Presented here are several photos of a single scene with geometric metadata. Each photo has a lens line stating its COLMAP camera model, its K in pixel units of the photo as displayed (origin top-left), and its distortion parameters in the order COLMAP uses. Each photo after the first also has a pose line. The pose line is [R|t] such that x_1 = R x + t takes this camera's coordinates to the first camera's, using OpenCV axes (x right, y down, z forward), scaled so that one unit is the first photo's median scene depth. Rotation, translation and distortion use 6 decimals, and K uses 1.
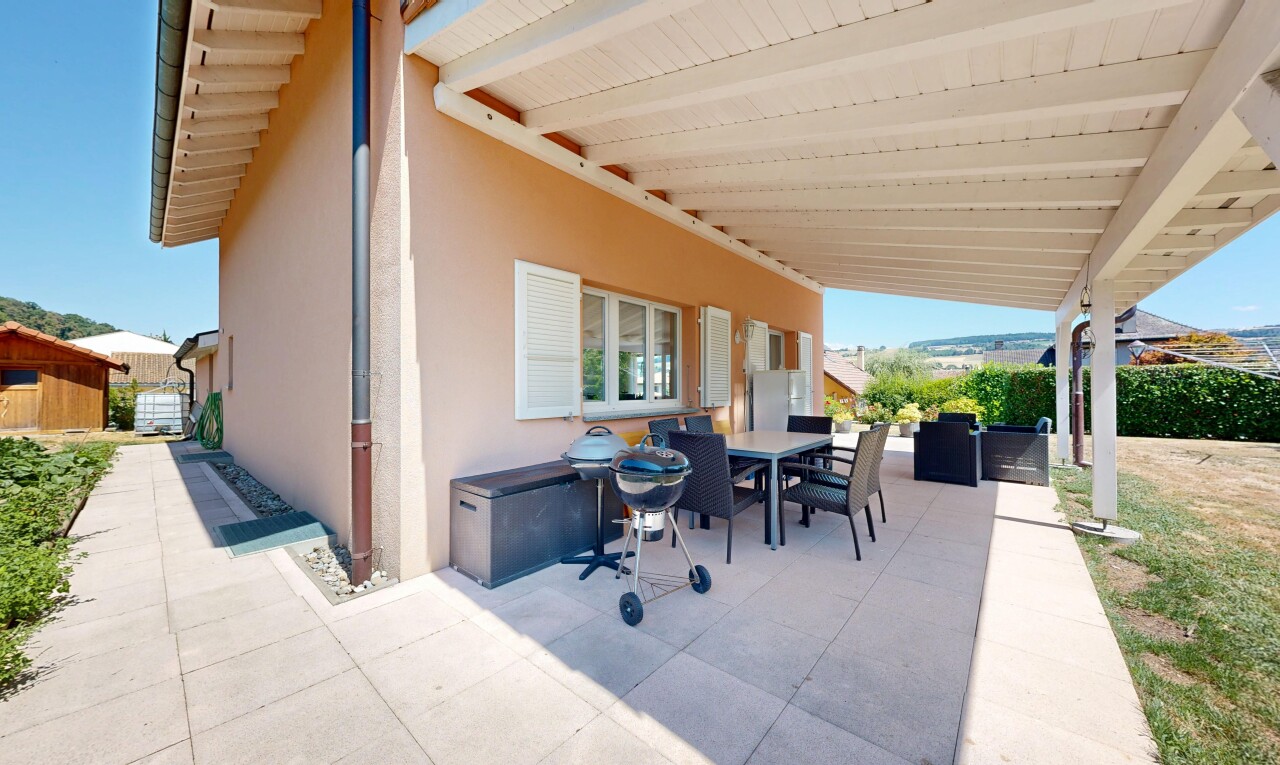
lens RADIAL K [[430.8, 0, 639.9], [0, 430.8, 381.7], [0, 0, 1]] dist [-0.002007, 0.000055]
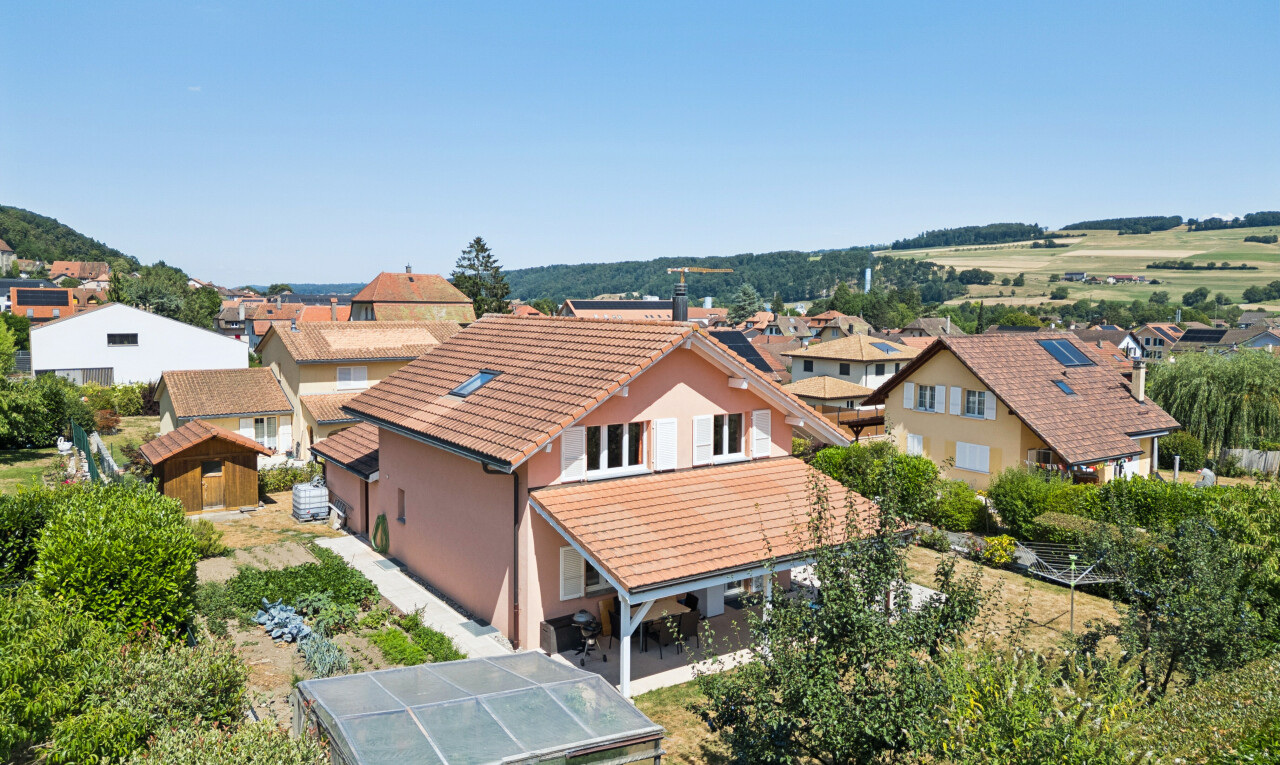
lens RADIAL K [[897.8, 0, 642.1], [0, 897.8, 376.5], [0, 0, 1]] dist [0.008570, 0.000496]
pose [[0.968127, 0.029261, -0.248744, 0.519084], [-0.004709, 0.995103, 0.098731, -0.614602], [0.250415, -0.094413, 0.963524, -1.391756]]
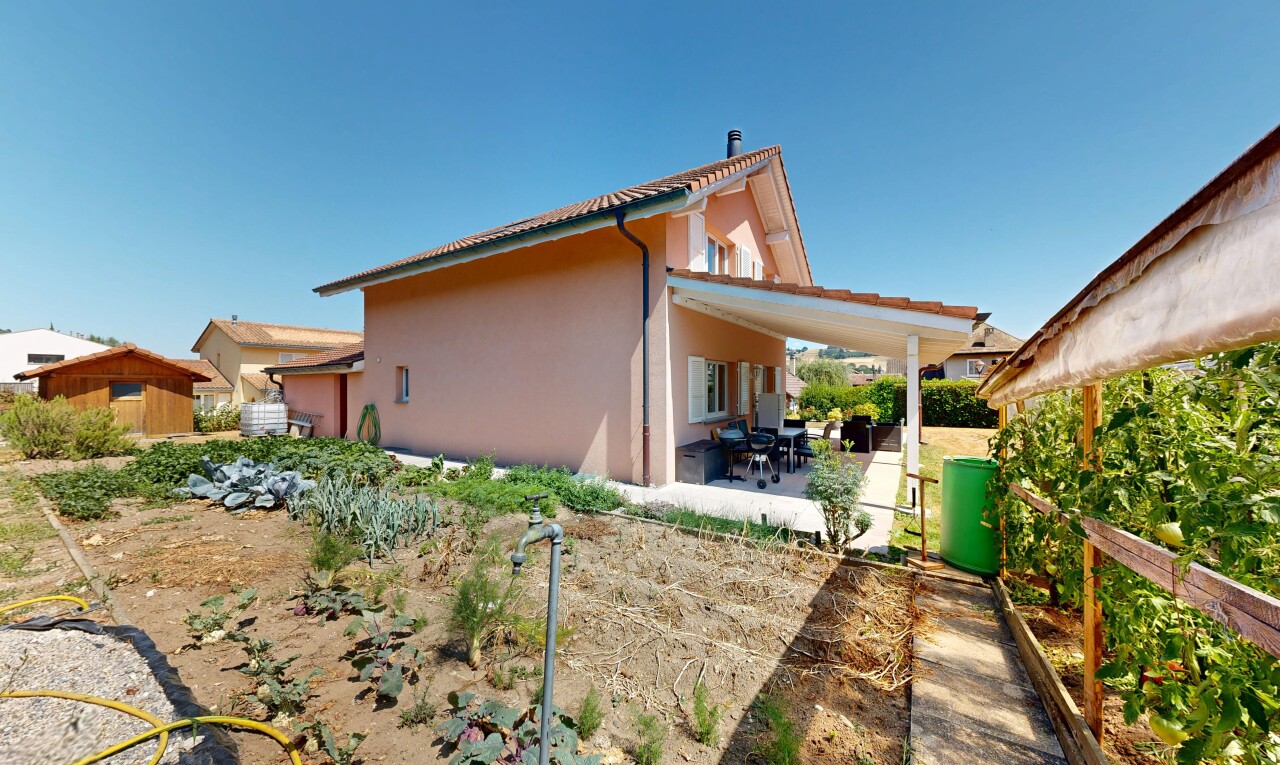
lens RADIAL K [[430.8, 0, 638.1], [0, 430.8, 390.2], [0, 0, 1]] dist [-0.002007, 0.000055]
pose [[0.989459, -0.001112, 0.144806, -0.271731], [-0.002507, 0.999689, 0.024809, -0.046162], [-0.144788, -0.024911, 0.989149, -0.391057]]
